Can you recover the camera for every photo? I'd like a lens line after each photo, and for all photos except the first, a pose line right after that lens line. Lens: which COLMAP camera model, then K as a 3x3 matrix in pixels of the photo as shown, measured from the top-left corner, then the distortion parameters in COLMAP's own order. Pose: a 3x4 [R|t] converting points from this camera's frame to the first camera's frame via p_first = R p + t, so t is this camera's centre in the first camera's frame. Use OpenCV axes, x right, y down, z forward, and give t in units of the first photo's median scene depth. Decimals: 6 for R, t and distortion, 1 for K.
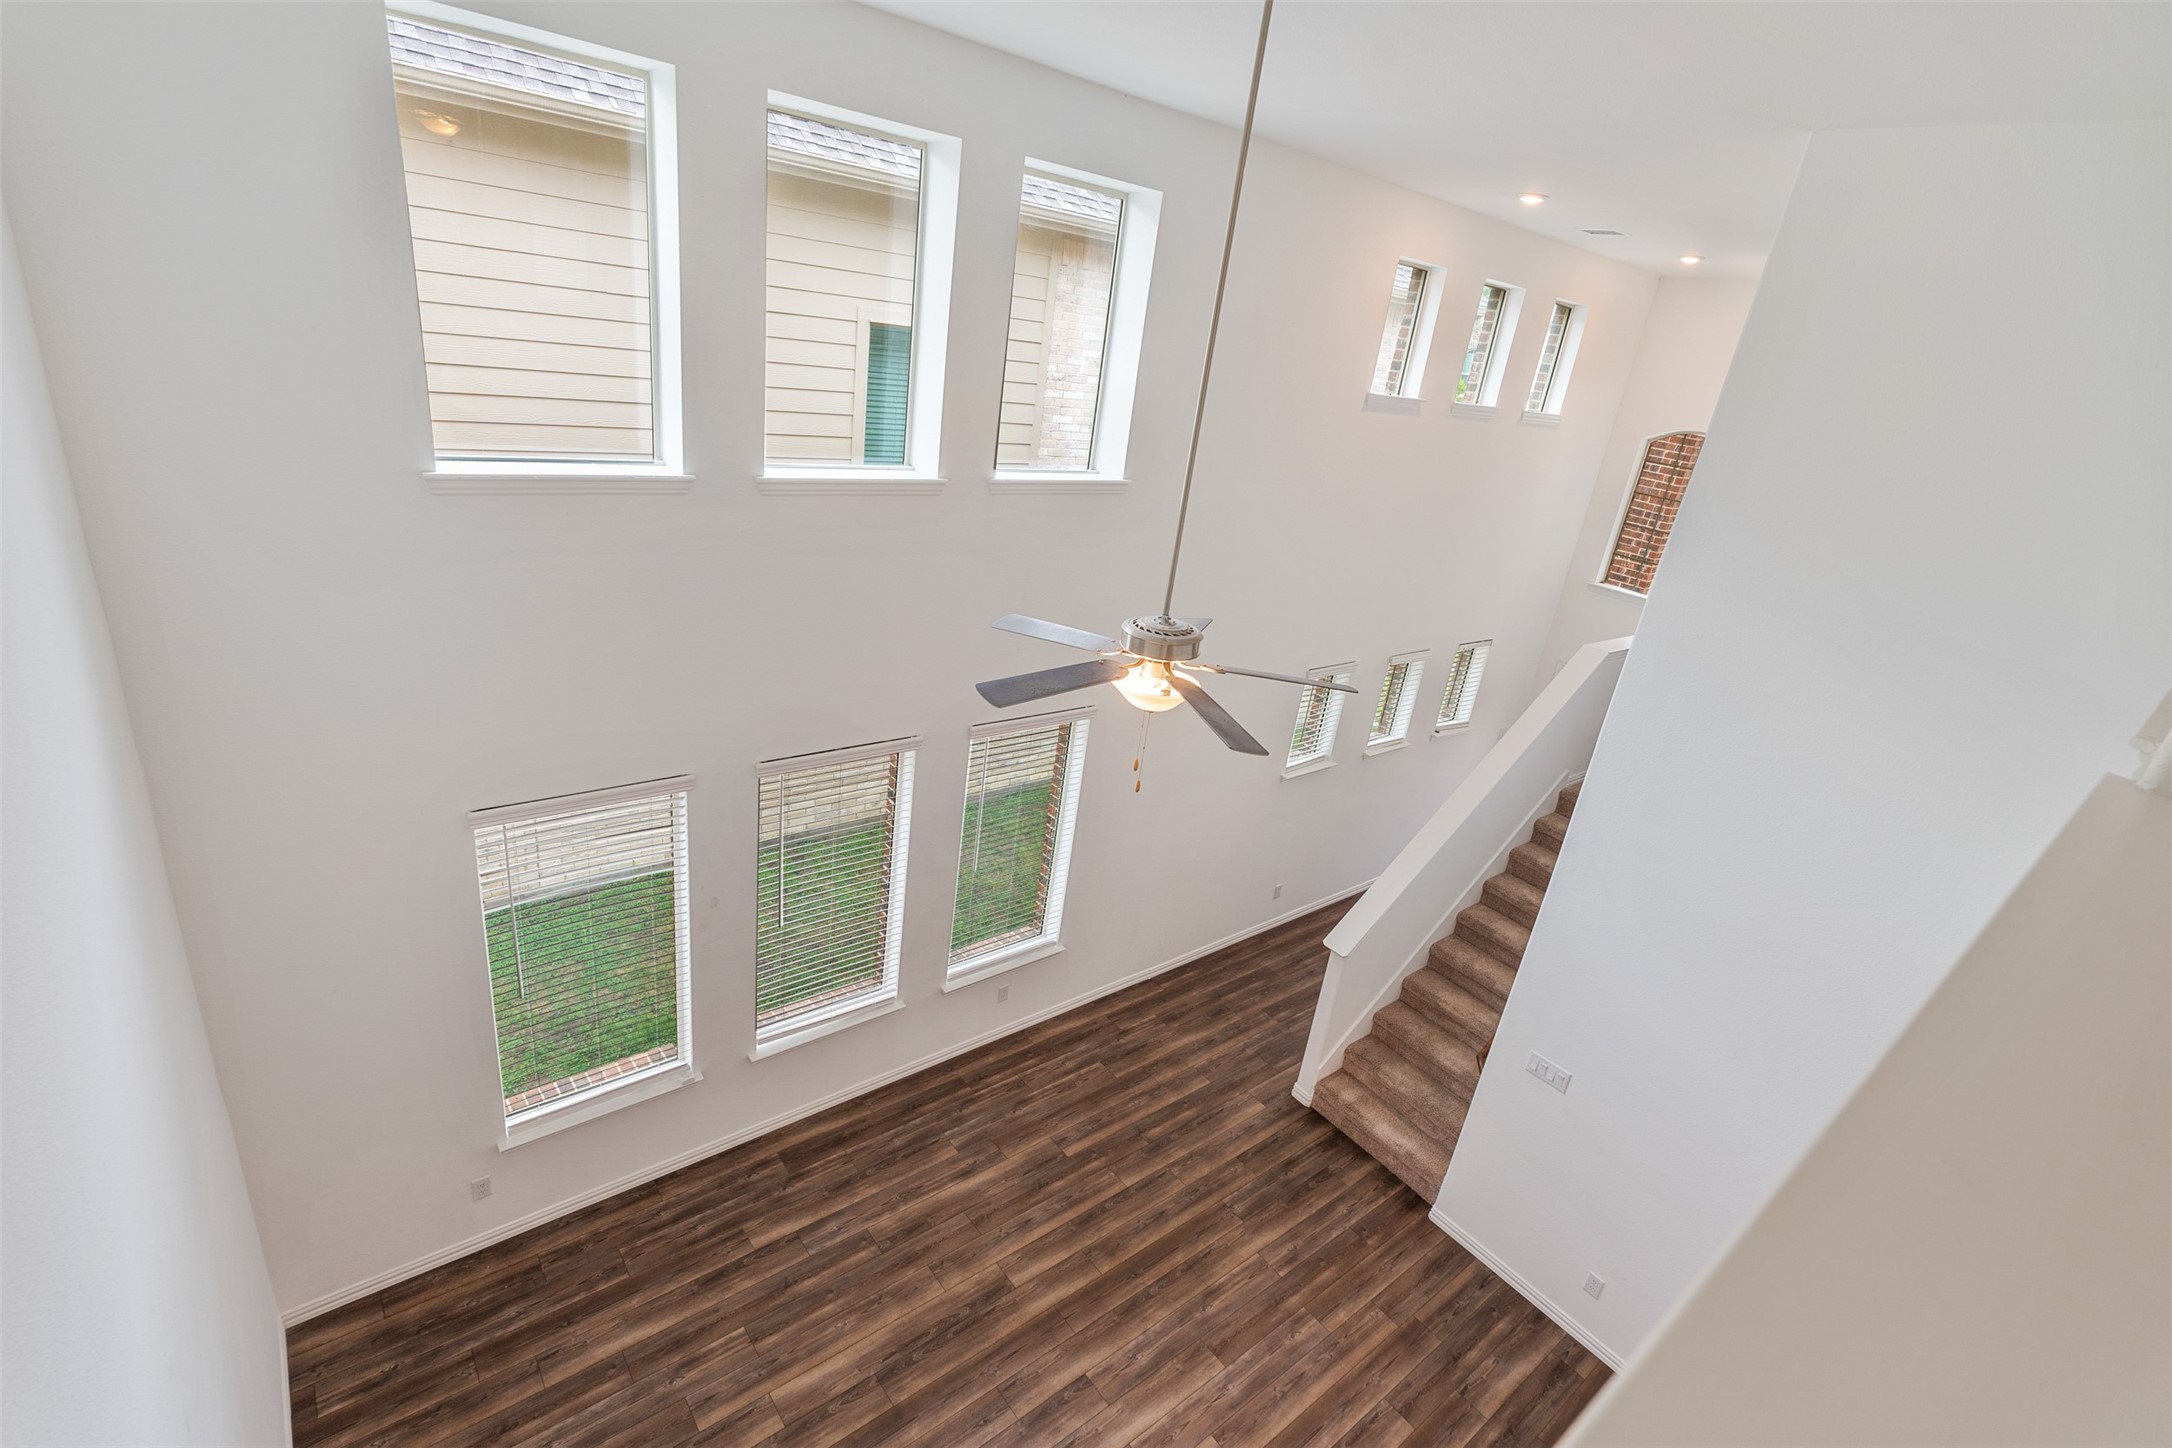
lens RADIAL K [[1002.9, 0, 1086.0], [0, 1002.9, 724.0], [0, 0, 1]] dist [-0.002112, -0.000238]
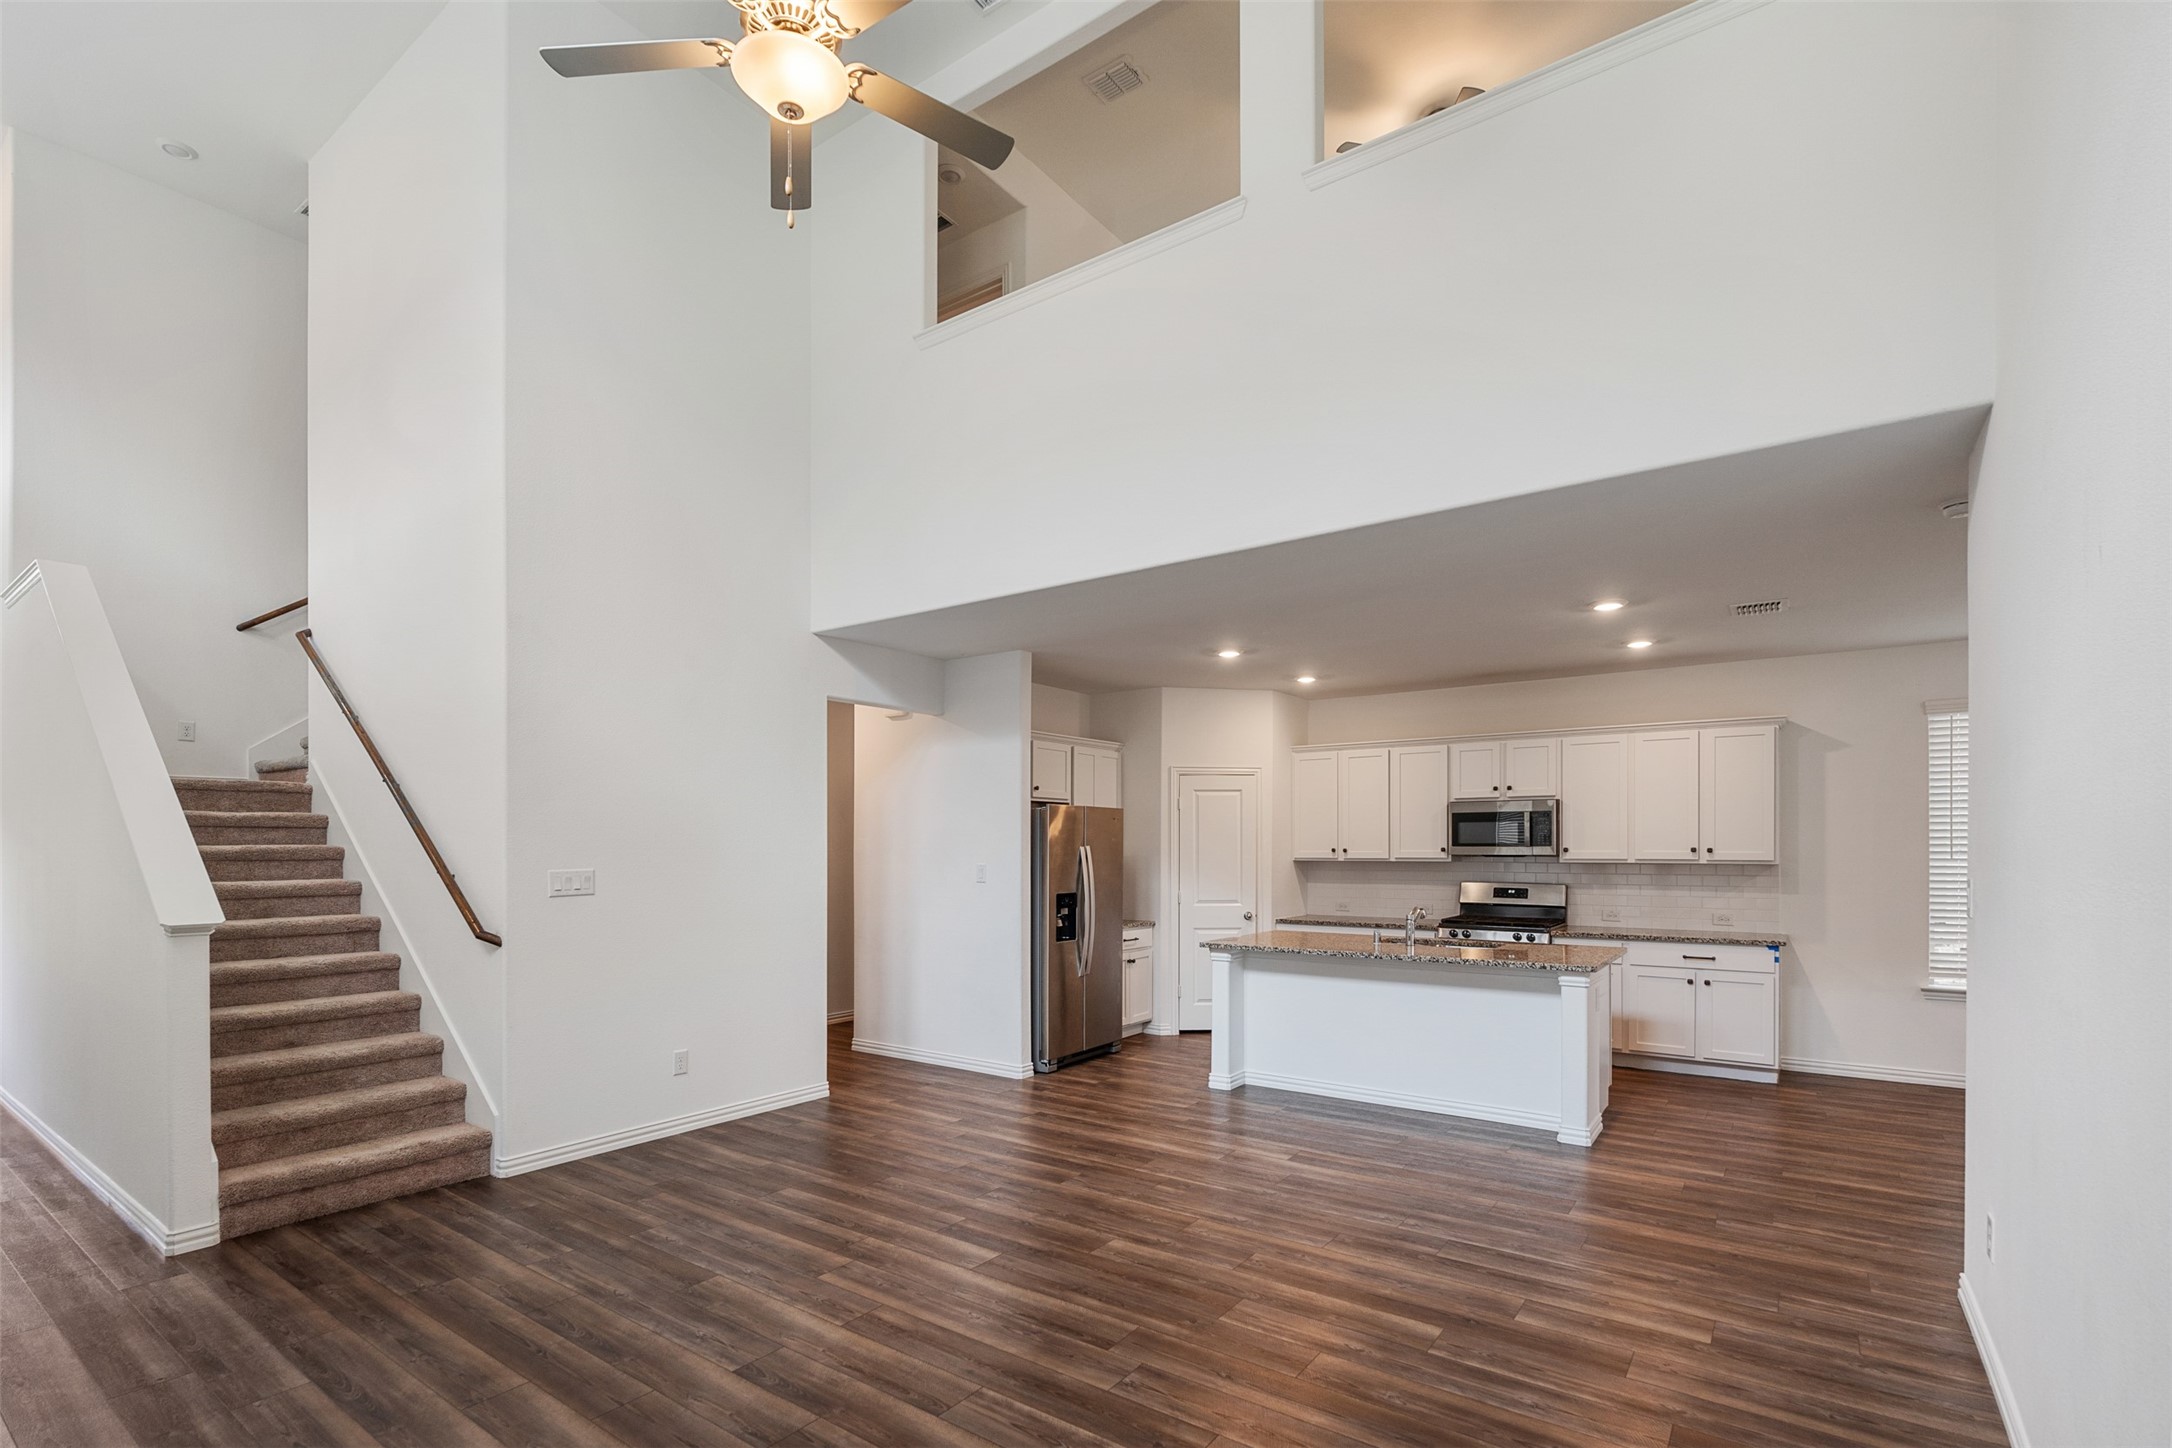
lens RADIAL K [[997.8, 0, 1080.6], [0, 997.8, 842.1], [0, 0, 1]] dist [-0.002235, -0.001070]
pose [[-0.254680, -0.126208, 0.958754, -0.515645], [0.330855, 0.920241, 0.209025, 0.266287], [-0.908665, 0.370444, -0.192611, 0.713213]]
